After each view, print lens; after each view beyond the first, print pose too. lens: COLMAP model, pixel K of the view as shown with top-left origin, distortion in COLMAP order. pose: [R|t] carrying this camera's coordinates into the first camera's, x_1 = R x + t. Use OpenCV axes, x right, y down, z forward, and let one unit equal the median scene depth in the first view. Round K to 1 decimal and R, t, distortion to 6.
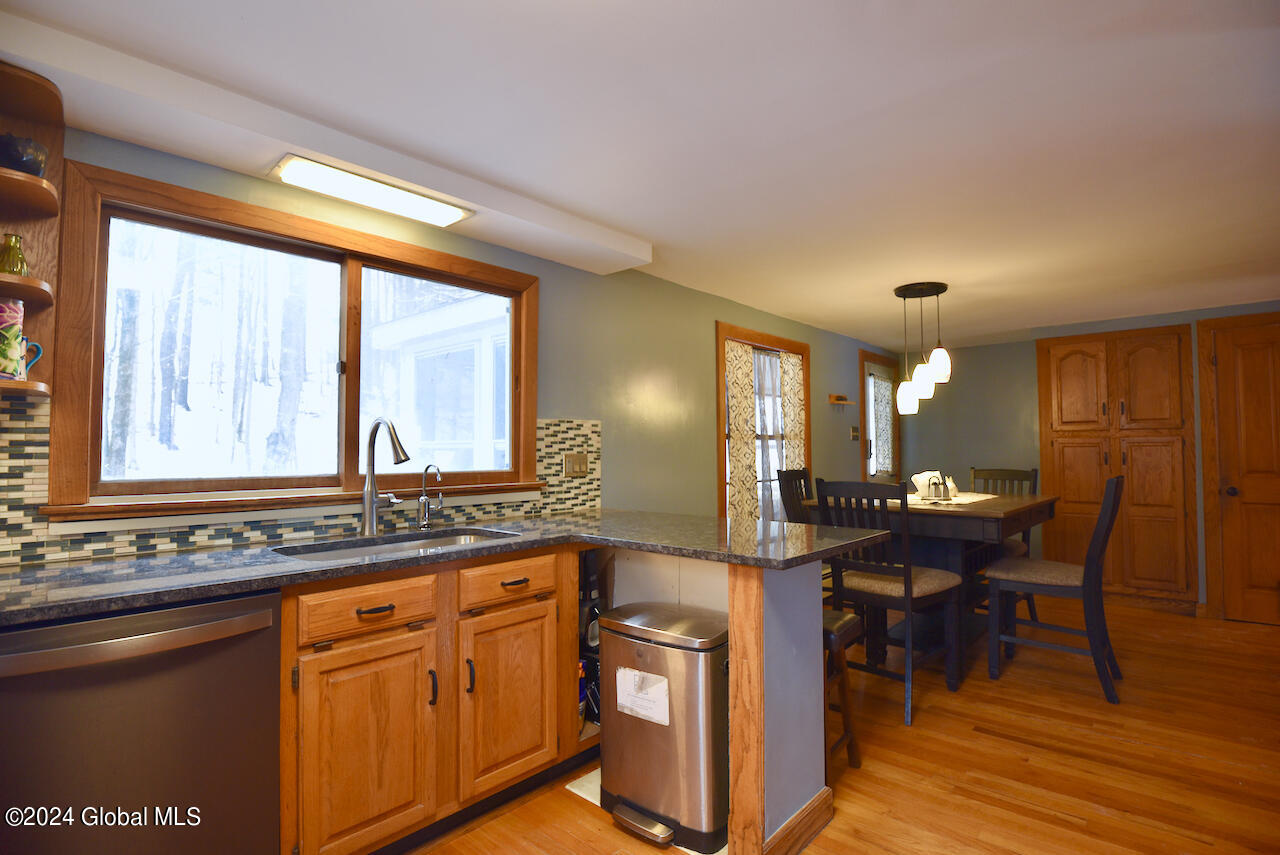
lens RADIAL K [[626.6, 0, 645.2], [0, 626.6, 424.8], [0, 0, 1]] dist [-0.018537, -0.007234]
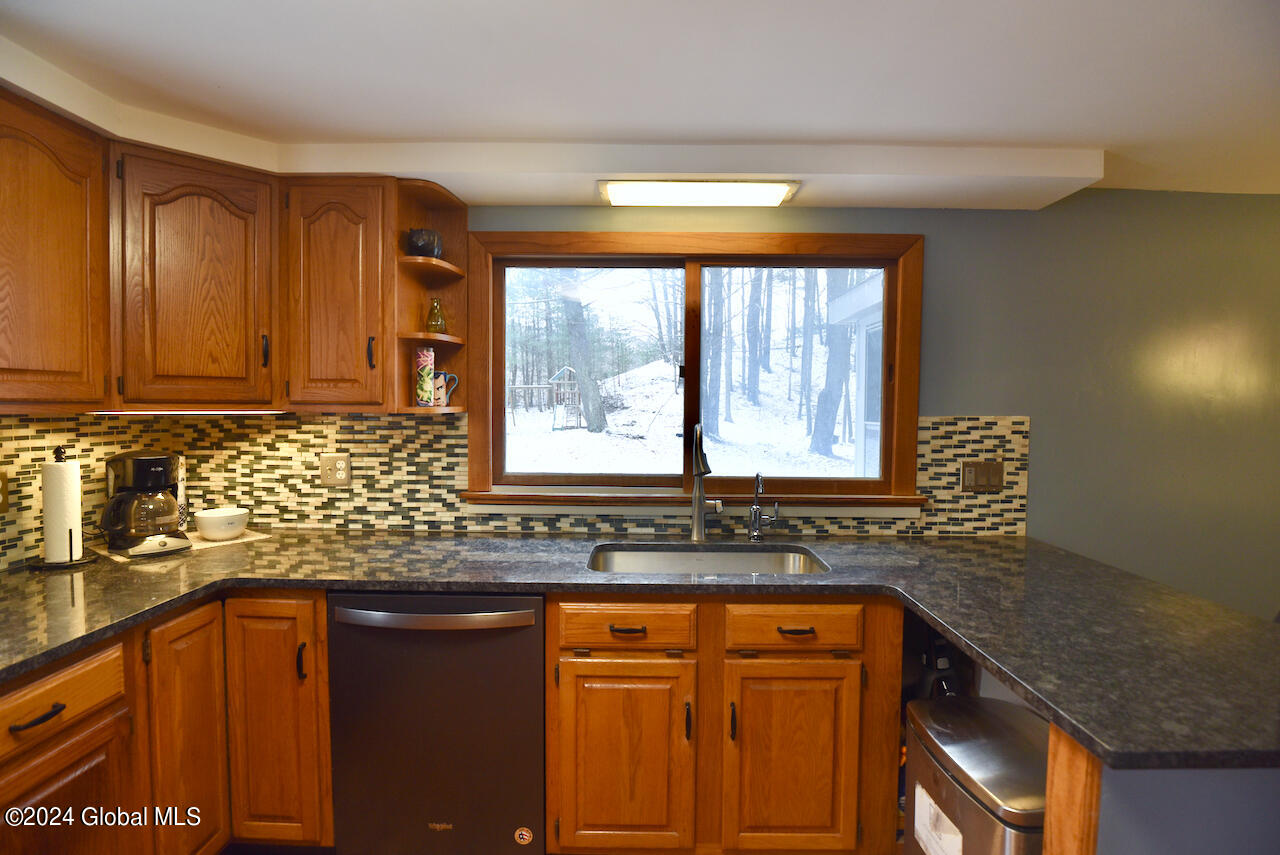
lens RADIAL K [[626.6, 0, 645.2], [0, 626.6, 424.8], [0, 0, 1]] dist [-0.018537, -0.007234]
pose [[0.659229, 0.035677, -0.751096, 0.193658], [0.019345, 0.997739, 0.064370, -0.056988], [0.751694, -0.056965, 0.657048, 0.216329]]
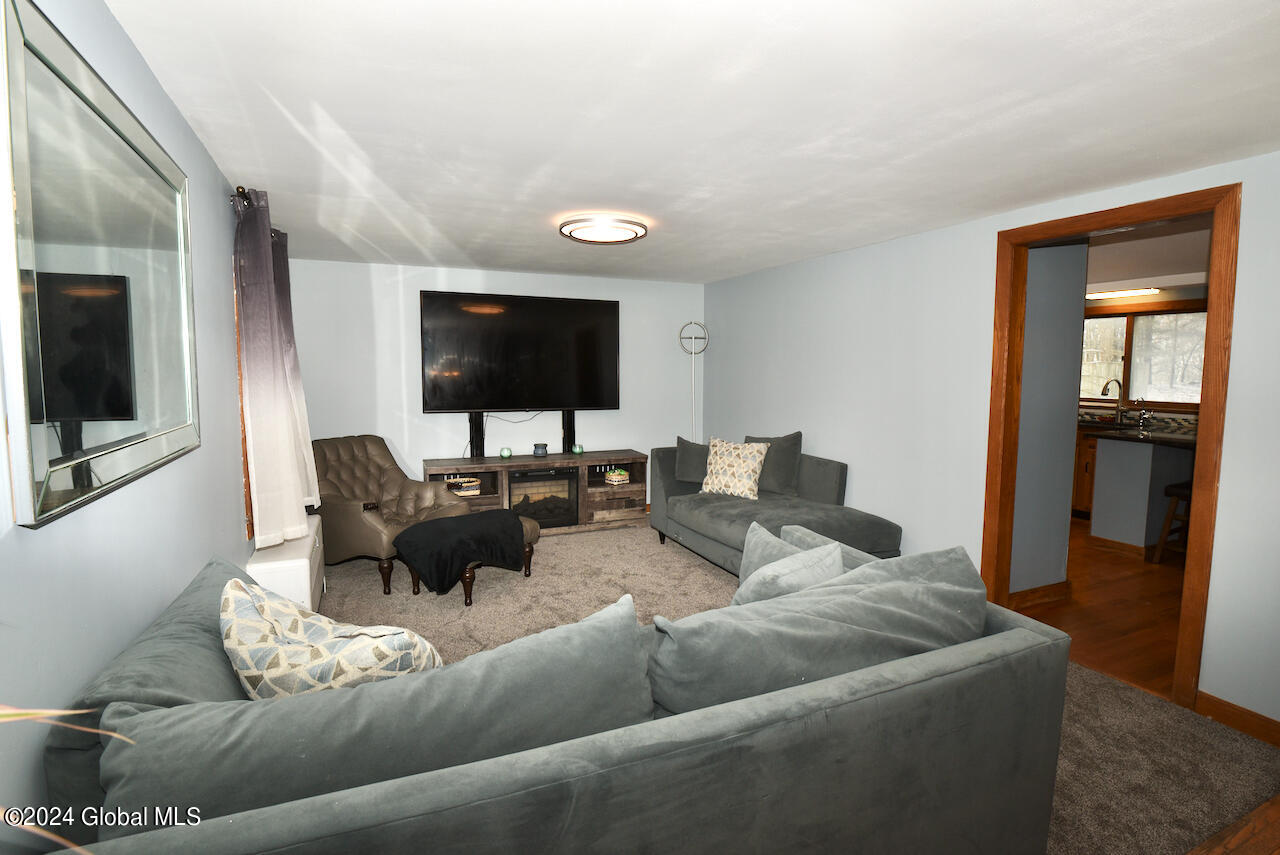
lens RADIAL K [[626.6, 0, 645.2], [0, 626.6, 424.8], [0, 0, 1]] dist [-0.018537, -0.007234]
pose [[-0.409689, 0.085891, -0.908172, 2.113999], [0.034279, 0.996304, 0.078763, -0.068890], [0.911581, 0.001137, -0.411119, 0.188802]]
